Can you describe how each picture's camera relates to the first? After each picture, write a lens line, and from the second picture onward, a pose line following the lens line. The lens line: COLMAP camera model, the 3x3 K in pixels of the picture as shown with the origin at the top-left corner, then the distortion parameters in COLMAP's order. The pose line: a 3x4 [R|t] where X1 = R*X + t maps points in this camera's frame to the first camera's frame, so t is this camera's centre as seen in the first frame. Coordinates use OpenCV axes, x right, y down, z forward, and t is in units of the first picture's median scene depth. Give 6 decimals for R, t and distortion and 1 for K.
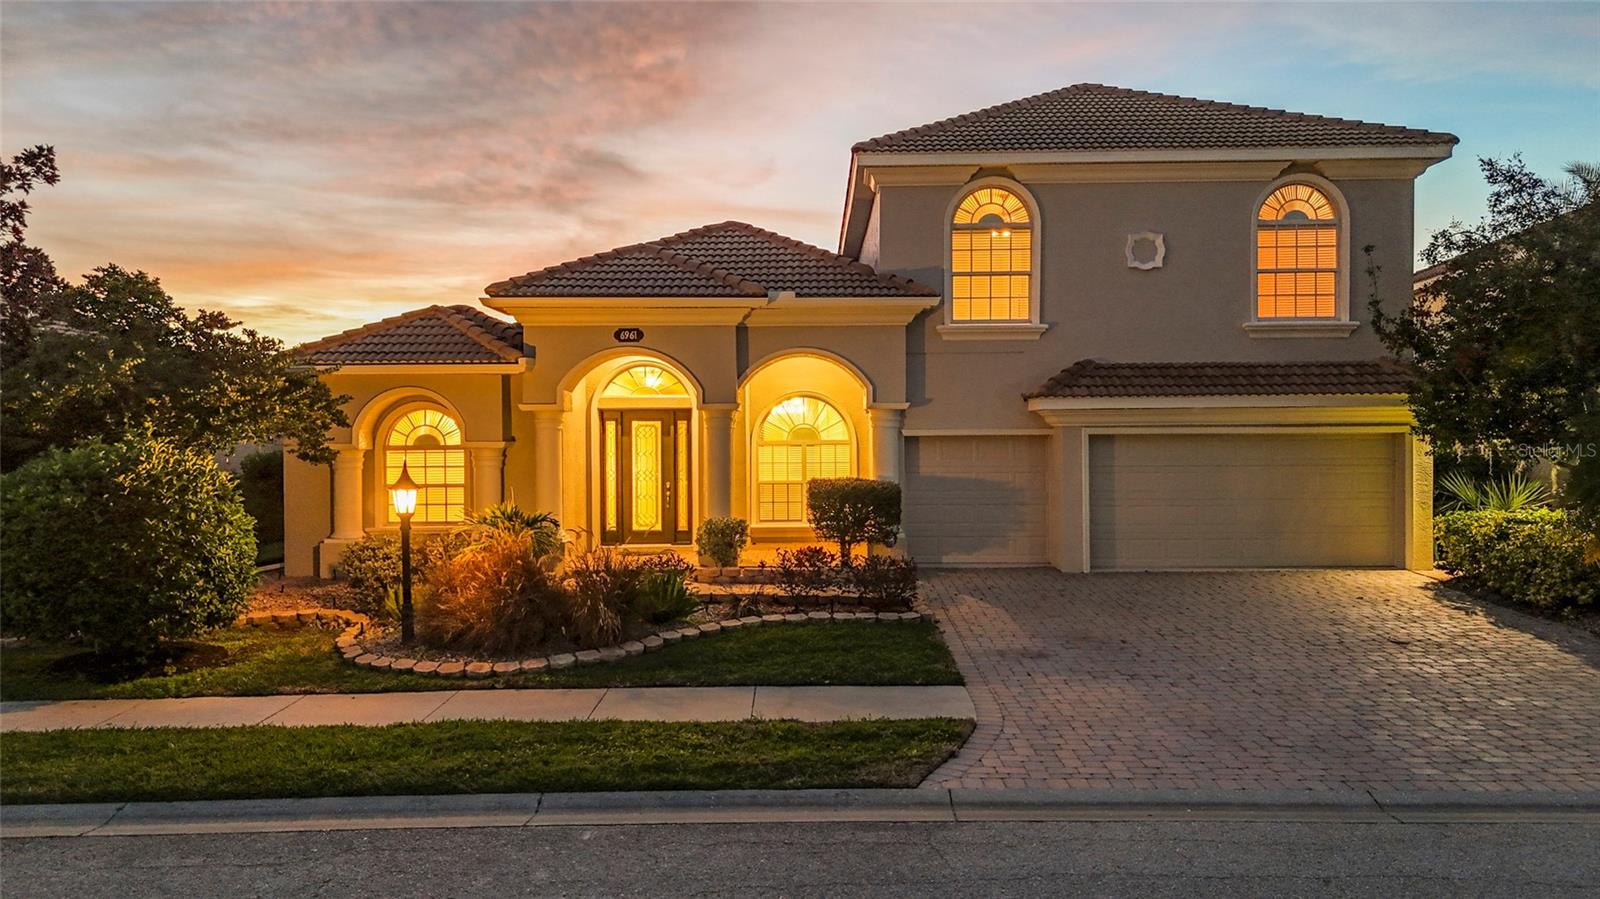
lens RADIAL K [[1183.1, 0, 797.4], [0, 1183.1, 450.6], [0, 0, 1]] dist [0.070375, -0.073399]
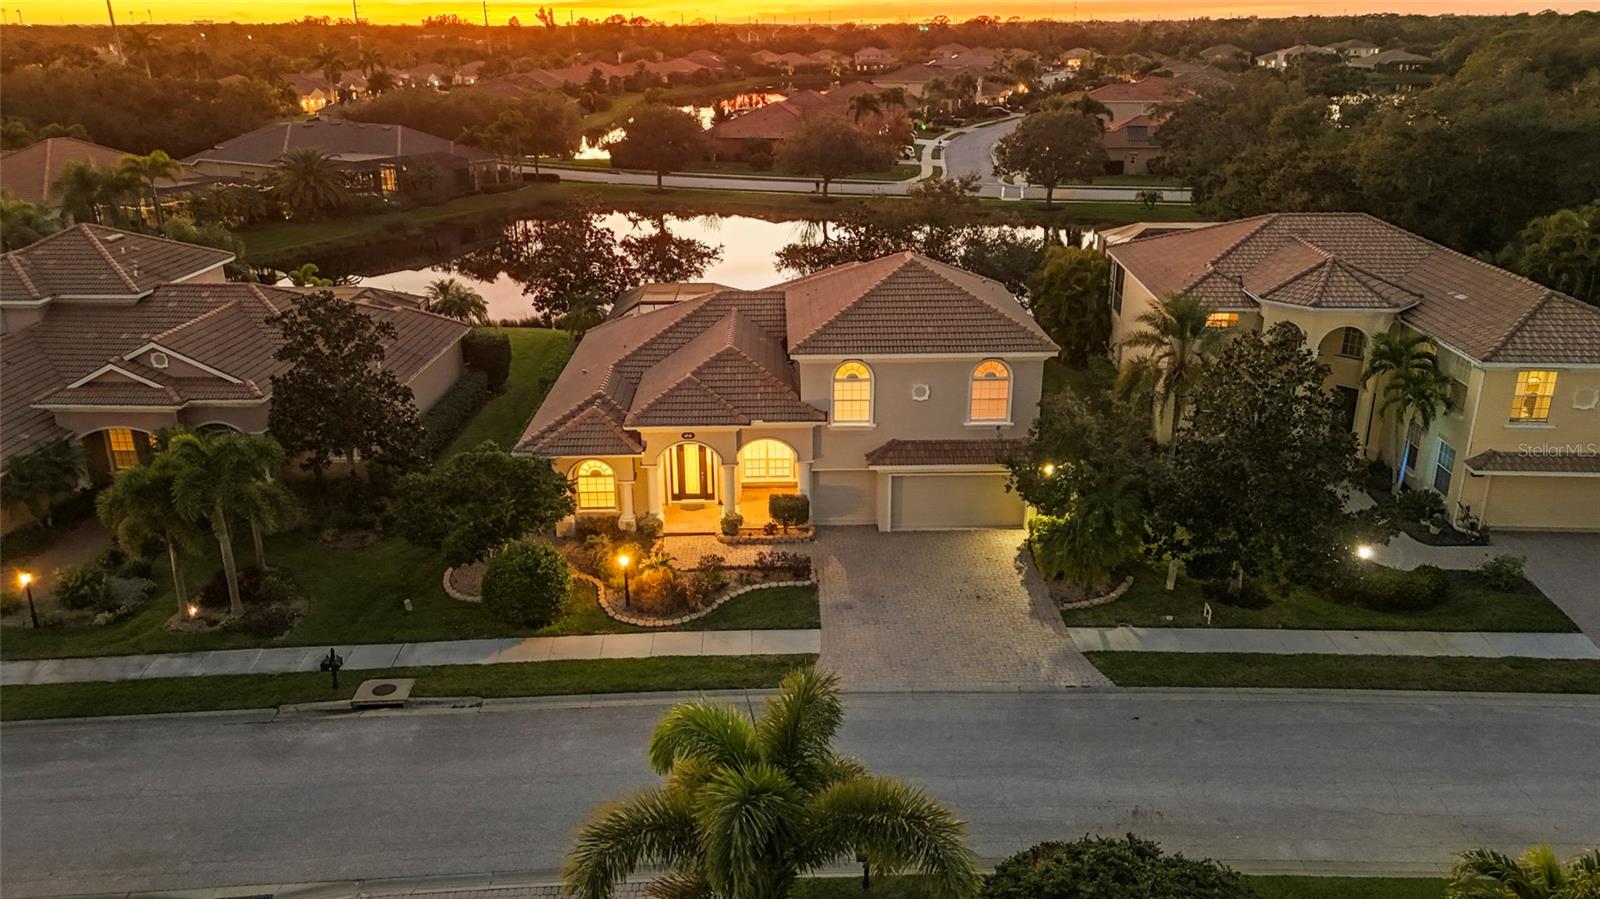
lens RADIAL K [[1177.0, 0, 800.0], [0, 1177.0, 449.5], [0, 0, 1]] dist [0.074933, -0.079510]
pose [[0.999461, -0.008699, 0.031650, -0.002750], [-0.002286, 0.943446, 0.331519, -1.030700], [-0.032744, -0.331412, 0.942918, -1.411823]]
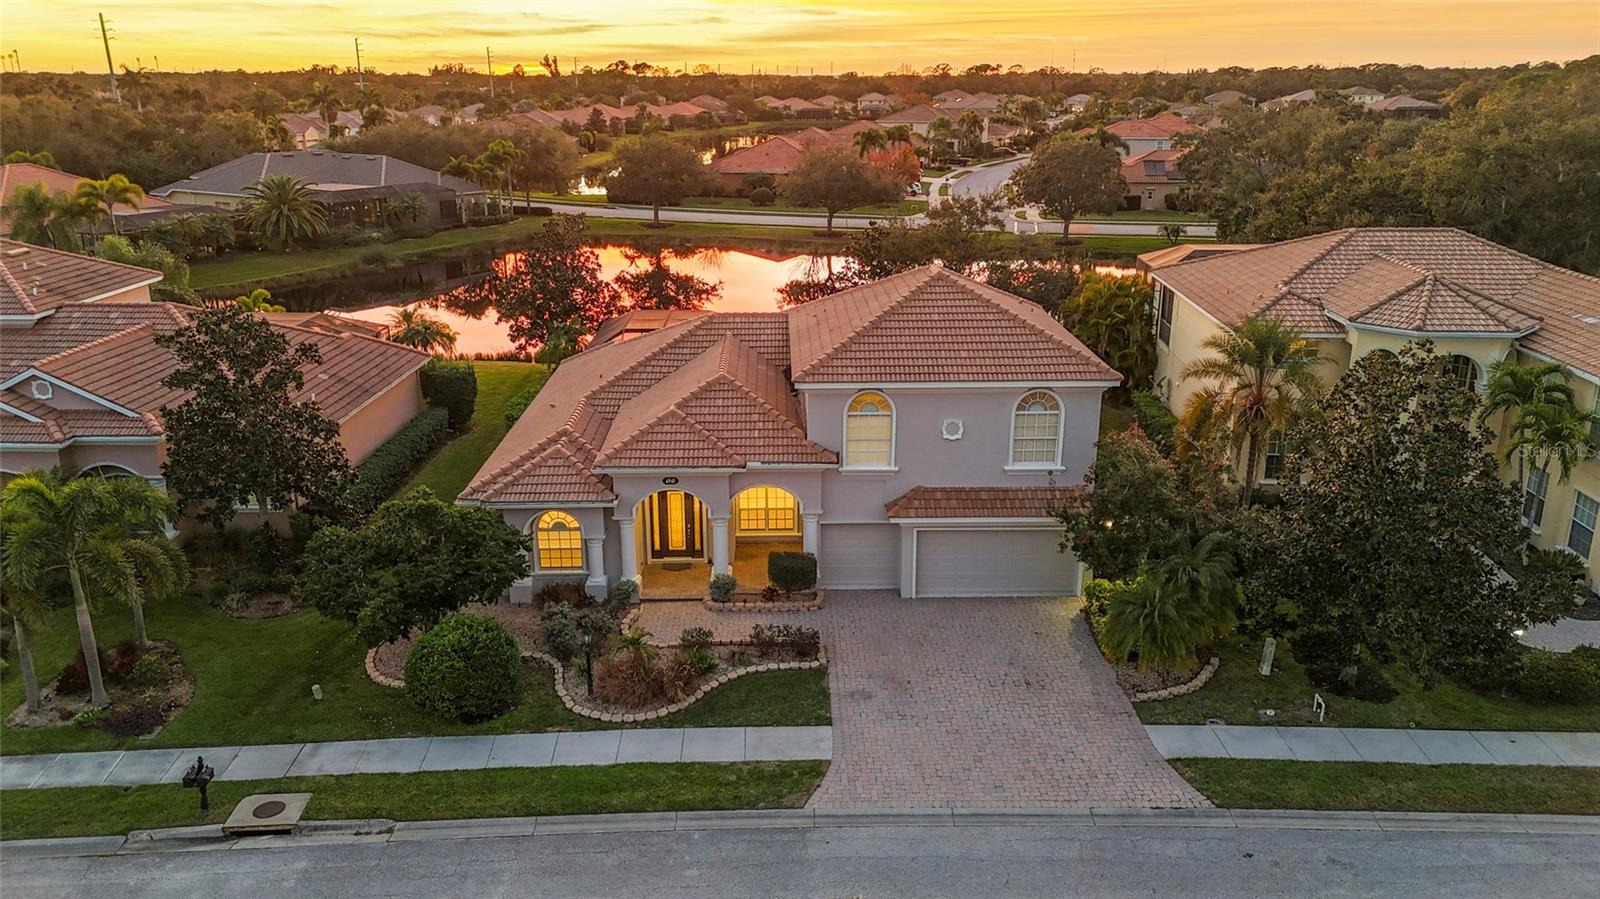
lens RADIAL K [[1177.0, 0, 800.0], [0, 1177.0, 449.5], [0, 0, 1]] dist [0.074933, -0.079510]
pose [[0.999508, -0.004104, 0.031084, 0.002568], [-0.005248, 0.955516, 0.294892, -0.871767], [-0.030912, -0.294910, 0.955025, -0.939615]]
